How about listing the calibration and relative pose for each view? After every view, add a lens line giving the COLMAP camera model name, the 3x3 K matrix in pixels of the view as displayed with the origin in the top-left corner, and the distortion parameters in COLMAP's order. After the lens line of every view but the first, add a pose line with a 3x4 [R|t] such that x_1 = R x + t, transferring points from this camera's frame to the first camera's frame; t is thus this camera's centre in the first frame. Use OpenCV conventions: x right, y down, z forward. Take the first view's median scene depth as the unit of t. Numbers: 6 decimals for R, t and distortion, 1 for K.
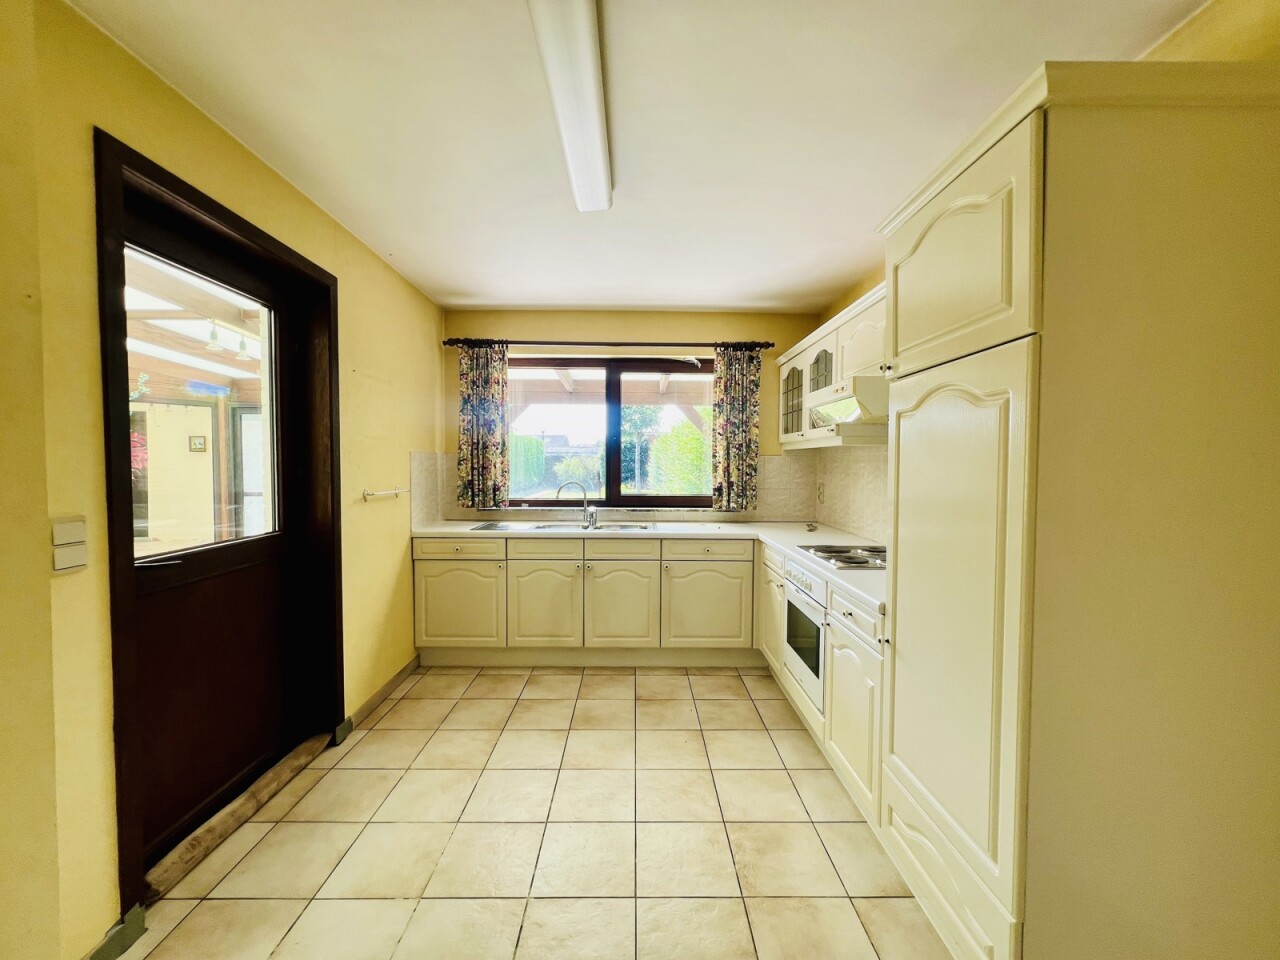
lens RADIAL K [[517.3, 0, 634.8], [0, 517.3, 481.7], [0, 0, 1]] dist [-0.000370, 0.000401]
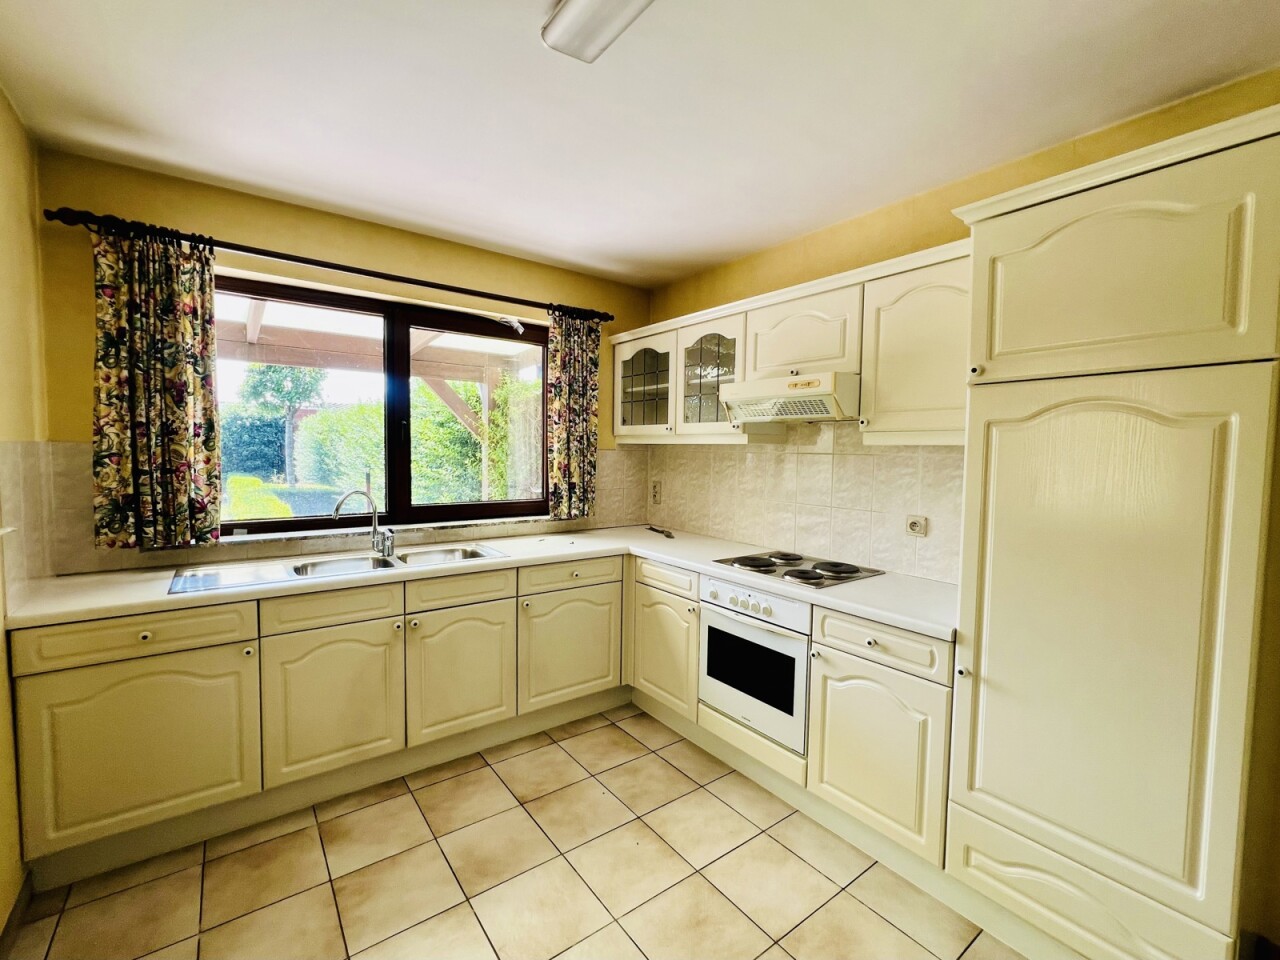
lens RADIAL K [[557.5, 0, 642.0], [0, 557.5, 481.4], [0, 0, 1]] dist [-0.000744, 0.000815]
pose [[0.801742, -0.027925, 0.597017, -0.242036], [0.011404, 0.999441, 0.031433, -0.028380], [-0.597561, -0.018392, 0.801612, 0.245839]]
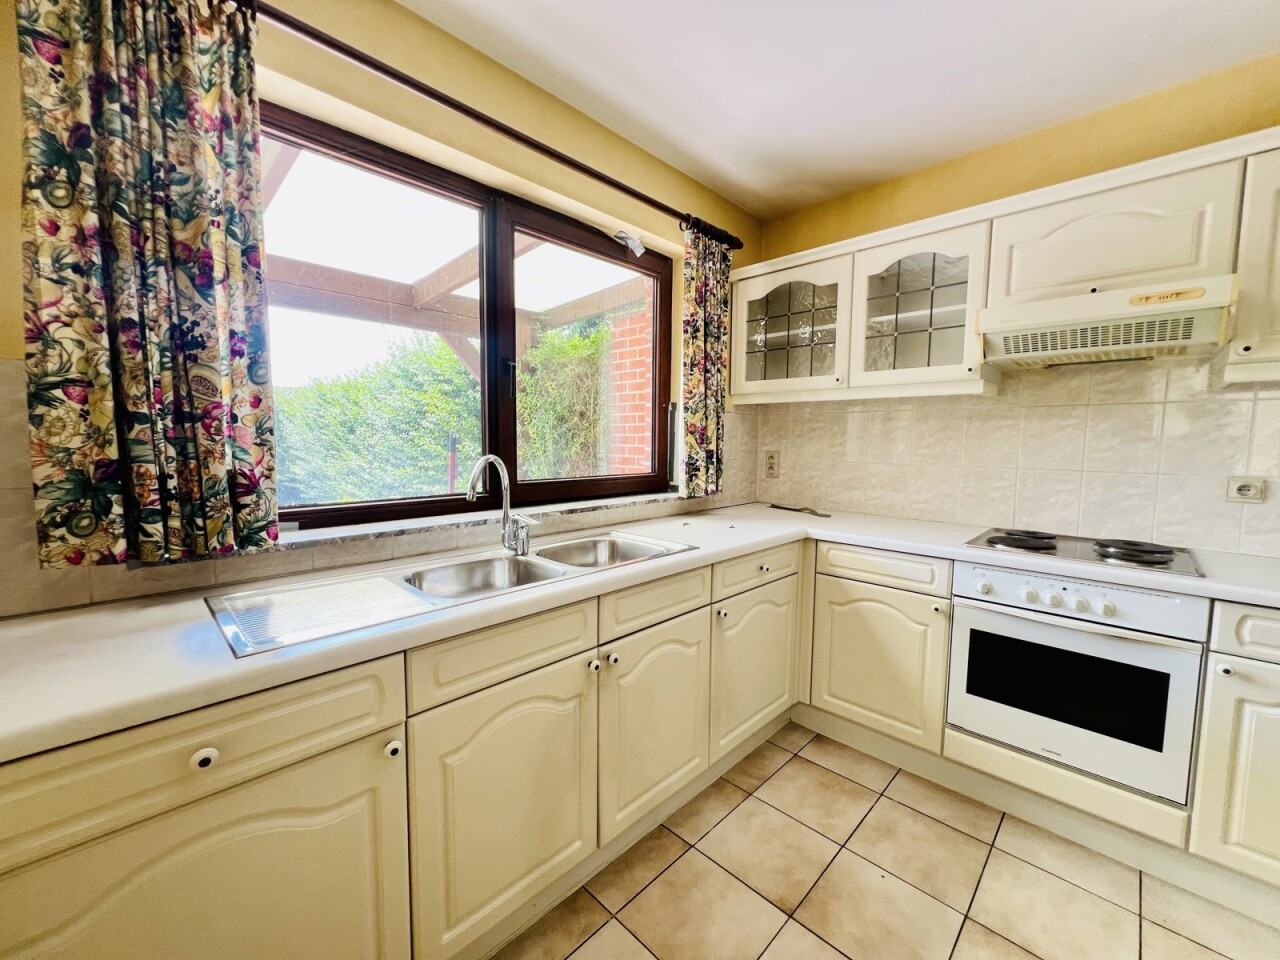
lens RADIAL K [[517.3, 0, 643.0], [0, 517.3, 481.3], [0, 0, 1]] dist [-0.000370, 0.000401]
pose [[0.700650, -0.059431, 0.711026, -0.319259], [0.022527, 0.997871, 0.061208, -0.002953], [-0.713150, -0.026868, 0.700497, 0.618303]]
